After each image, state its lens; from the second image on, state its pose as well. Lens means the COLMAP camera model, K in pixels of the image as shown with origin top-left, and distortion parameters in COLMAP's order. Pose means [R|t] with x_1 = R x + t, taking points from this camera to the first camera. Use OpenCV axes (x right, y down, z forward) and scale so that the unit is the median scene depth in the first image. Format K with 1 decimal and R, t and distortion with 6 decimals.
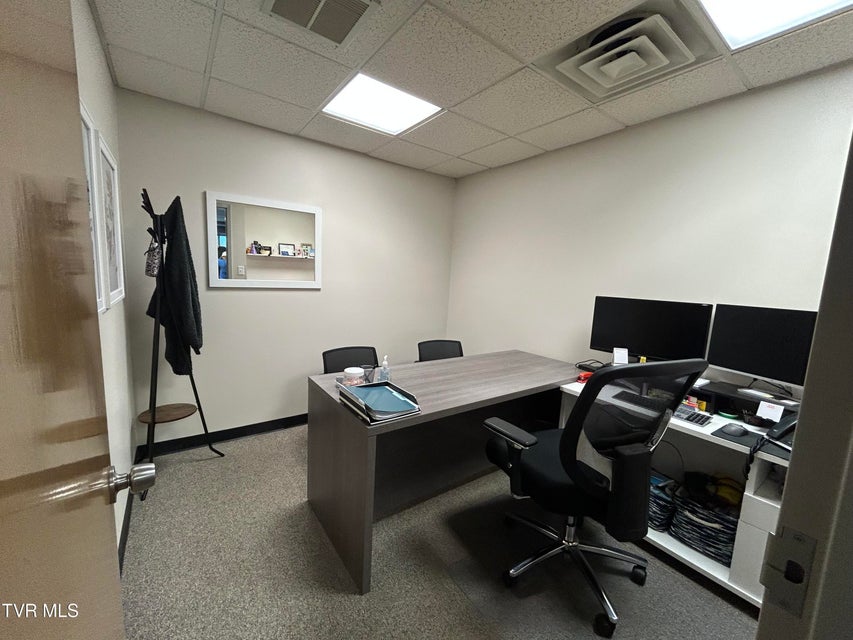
lens RADIAL K [[344.3, 0, 421.4], [0, 344.3, 321.3], [0, 0, 1]] dist [0.001678, -0.000231]
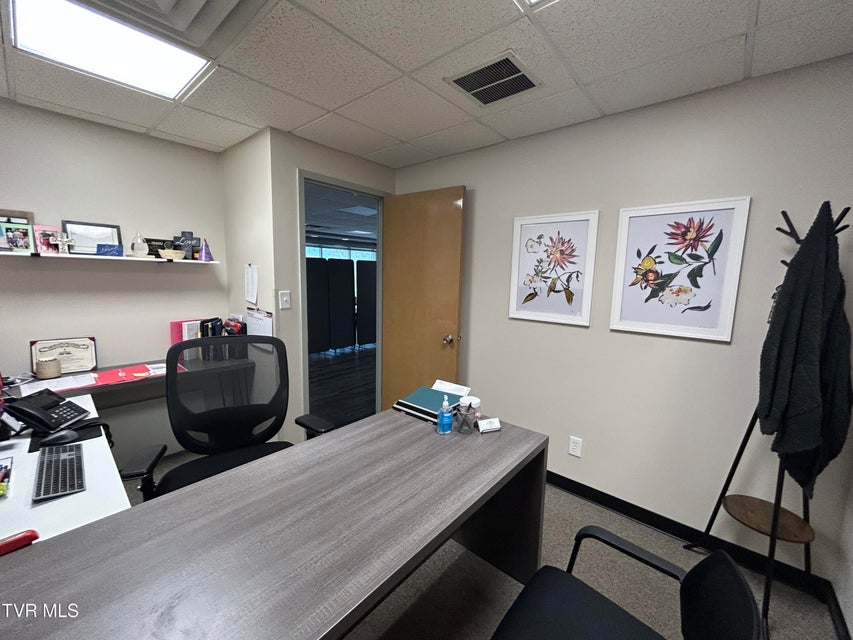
lens RADIAL K [[344.3, 0, 426.3], [0, 344.3, 319.0], [0, 0, 1]] dist [0.001678, -0.000231]
pose [[-0.974455, -0.037151, -0.221490, 0.124615], [-0.091967, 0.965751, 0.242625, -0.258389], [0.204890, 0.256797, -0.944498, 1.588284]]
